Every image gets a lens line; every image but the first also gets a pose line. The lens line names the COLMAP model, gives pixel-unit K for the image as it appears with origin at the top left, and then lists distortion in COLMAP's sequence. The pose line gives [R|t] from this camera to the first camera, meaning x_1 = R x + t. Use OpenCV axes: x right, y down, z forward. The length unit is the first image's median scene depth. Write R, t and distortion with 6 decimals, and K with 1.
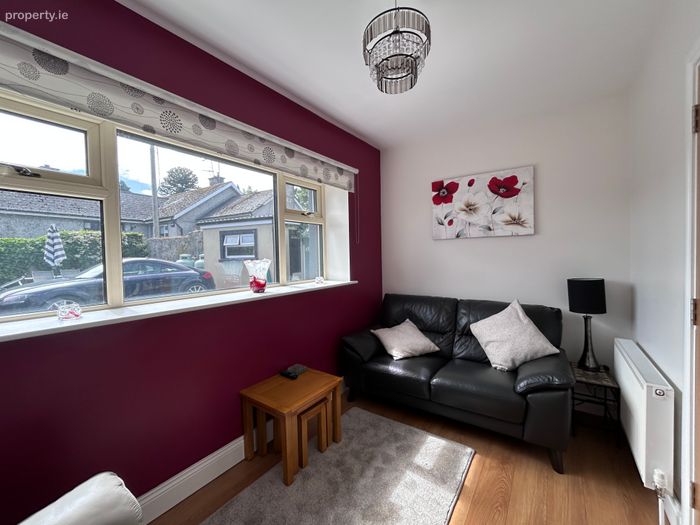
lens RADIAL K [[282.5, 0, 350.0], [0, 282.5, 262.5], [0, 0, 1]] dist [-0.000542, 0.000472]
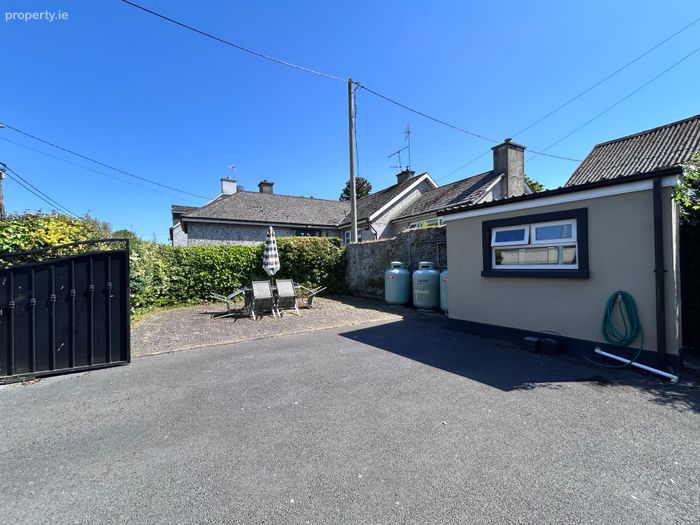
lens RADIAL K [[282.5, 0, 350.0], [0, 282.5, 262.5], [0, 0, 1]] dist [-0.000542, 0.000472]
pose [[0.866088, 0.002294, -0.499886, -0.401130], [-0.013403, 0.999737, -0.018633, -0.014049], [0.499712, 0.022837, 0.865891, 0.370905]]
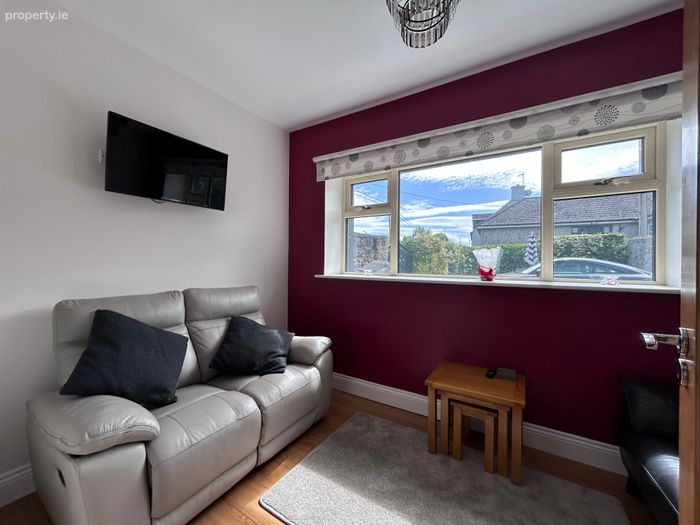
lens RADIAL K [[282.5, 0, 350.0], [0, 282.5, 262.5], [0, 0, 1]] dist [-0.000542, 0.000472]
pose [[0.067294, 0.022043, -0.997490, 0.159064], [-0.040500, 0.998992, 0.019344, 0.010712], [0.996911, 0.039097, 0.068119, 0.114663]]
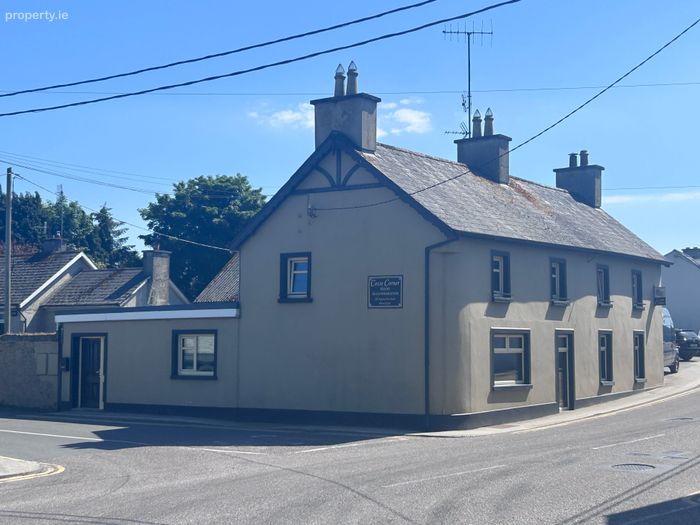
lens RADIAL K [[1106.6, 0, 350.0], [0, 1106.6, 262.5], [0, 0, 1]] dist [-0.010837, -0.044494]
pose [[0.999832, 0.018248, -0.001505, 0.531114], [-0.018305, 0.994287, -0.105158, 0.052483], [-0.000423, 0.105168, 0.994454, -3.566907]]
